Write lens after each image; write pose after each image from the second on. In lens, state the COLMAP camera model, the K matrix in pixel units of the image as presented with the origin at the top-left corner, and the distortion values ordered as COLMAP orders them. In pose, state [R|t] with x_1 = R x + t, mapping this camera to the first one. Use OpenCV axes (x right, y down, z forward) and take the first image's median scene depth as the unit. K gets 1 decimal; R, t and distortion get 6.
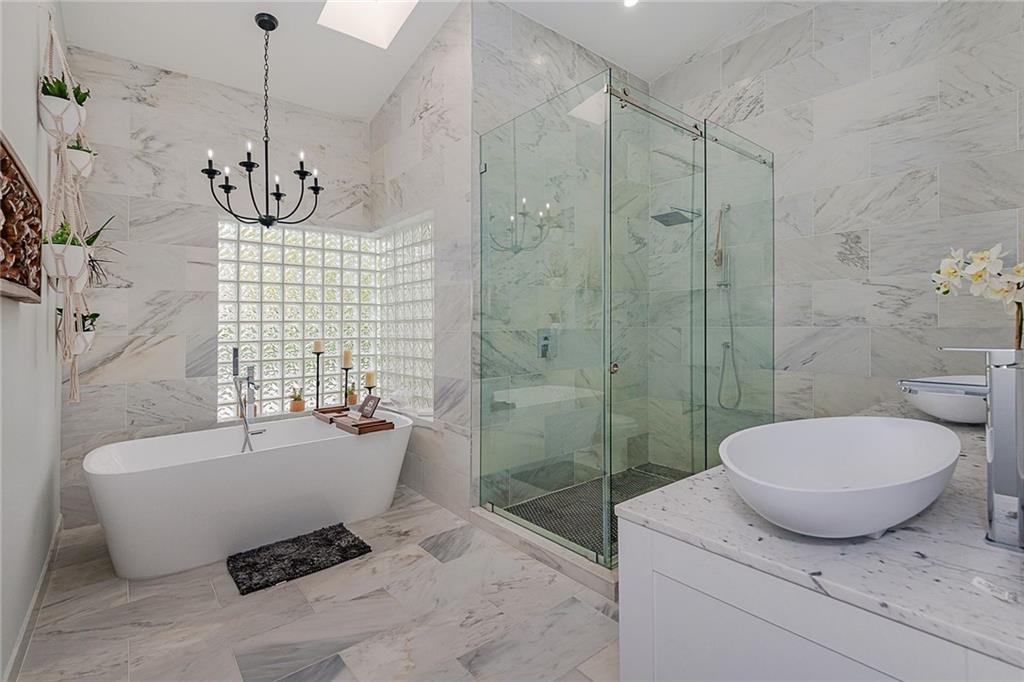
lens RADIAL K [[474.9, 0, 497.4], [0, 474.9, 327.1], [0, 0, 1]] dist [0.032323, -0.015107]
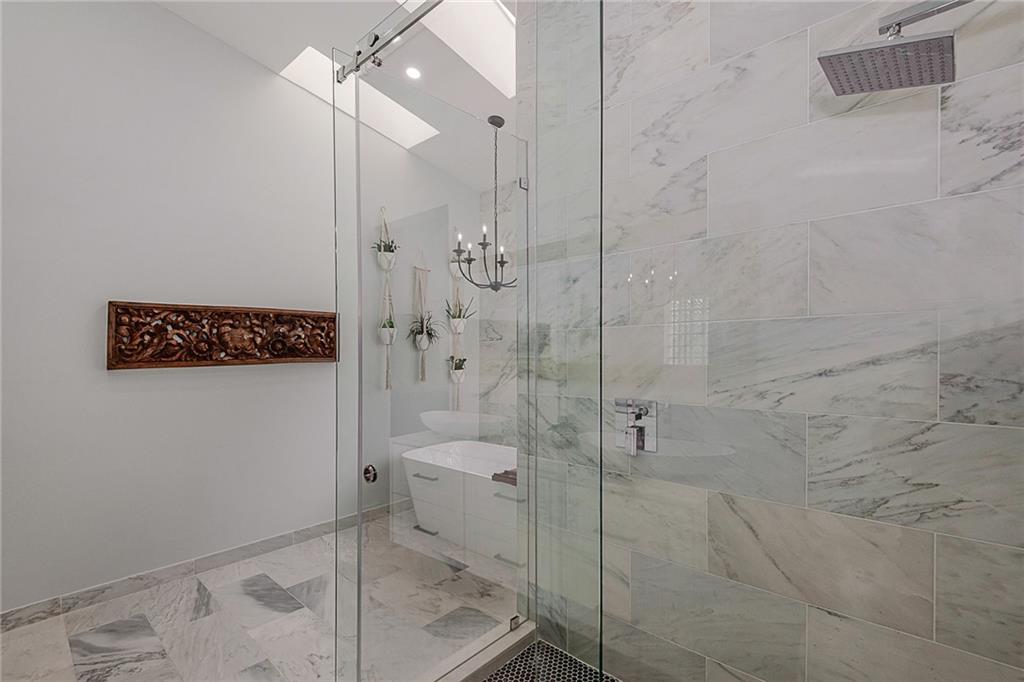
lens RADIAL K [[474.9, 0, 509.4], [0, 474.9, 341.1], [0, 0, 1]] dist [0.032323, -0.015107]
pose [[0.127587, -0.005962, -0.991809, 0.701971], [0.011592, 0.999923, -0.004519, -0.071354], [0.991760, -0.010920, 0.127646, 0.833681]]
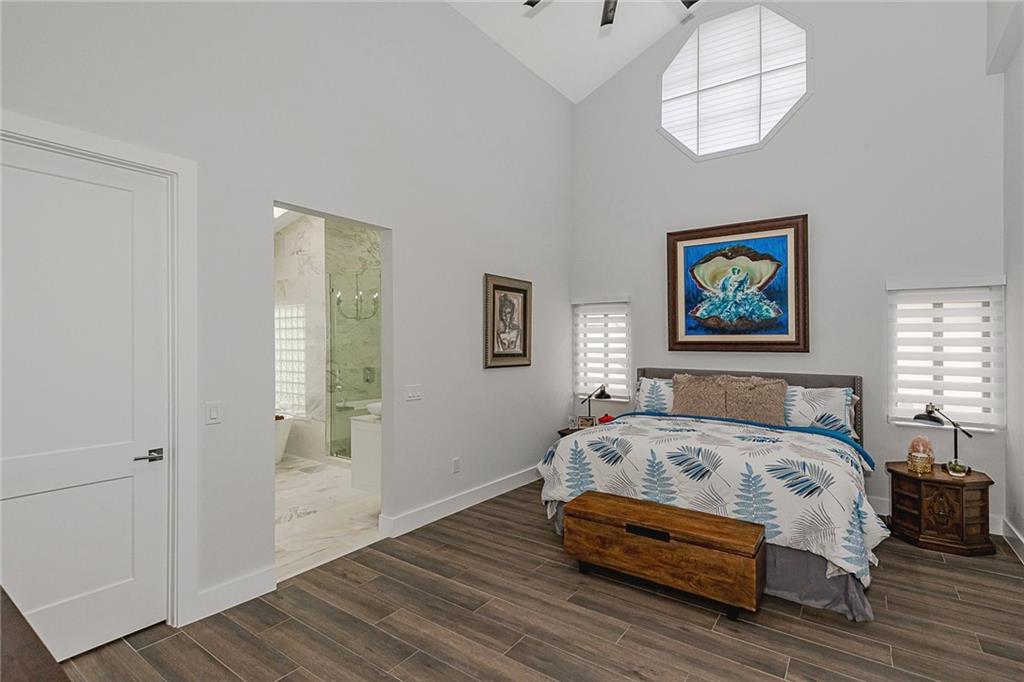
lens RADIAL K [[474.9, 0, 511.5], [0, 474.9, 346.8], [0, 0, 1]] dist [0.032323, -0.015107]
pose [[0.961389, -0.002864, 0.275180, 0.139894], [-0.000849, 0.999910, 0.013372, -0.111707], [-0.275193, -0.013089, 0.961300, -1.114888]]
